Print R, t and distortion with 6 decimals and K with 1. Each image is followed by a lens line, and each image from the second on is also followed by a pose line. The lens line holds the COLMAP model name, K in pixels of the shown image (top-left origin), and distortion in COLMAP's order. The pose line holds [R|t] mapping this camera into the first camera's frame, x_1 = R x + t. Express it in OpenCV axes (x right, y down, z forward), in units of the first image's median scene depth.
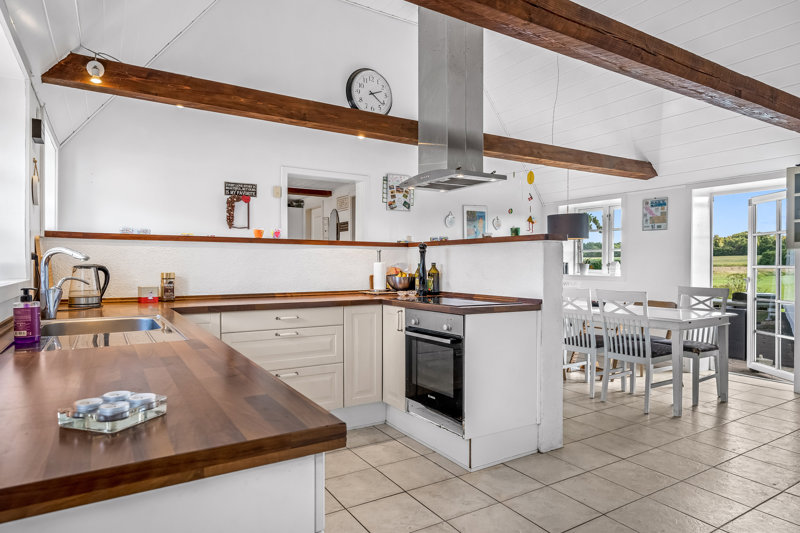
lens RADIAL K [[484.6, 0, 401.7], [0, 484.6, 266.0], [0, 0, 1]] dist [-0.004326, -0.000131]
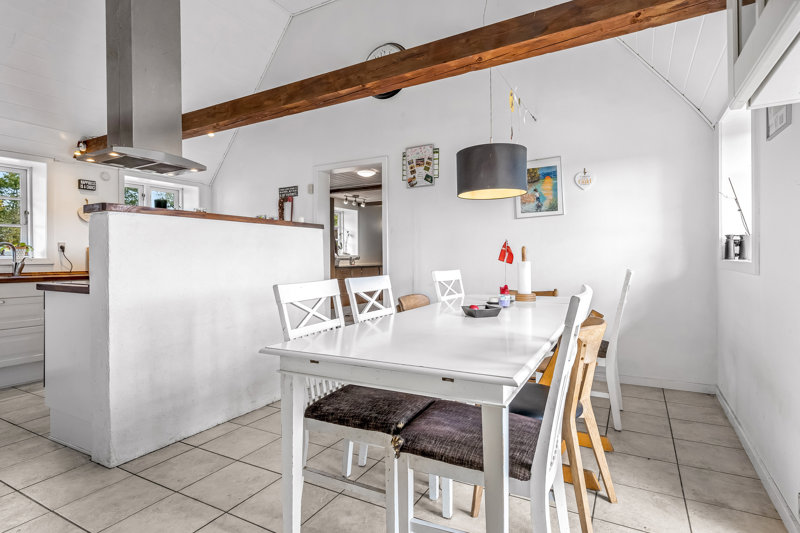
lens RADIAL K [[419.4, 0, 400.7], [0, 419.4, 264.4], [0, 0, 1]] dist [0.002031, -0.000089]
pose [[0.490693, -0.003462, -0.871325, 0.642315], [-0.000251, 0.999992, -0.004114, 0.029420], [0.871332, 0.002237, 0.490688, 0.603244]]
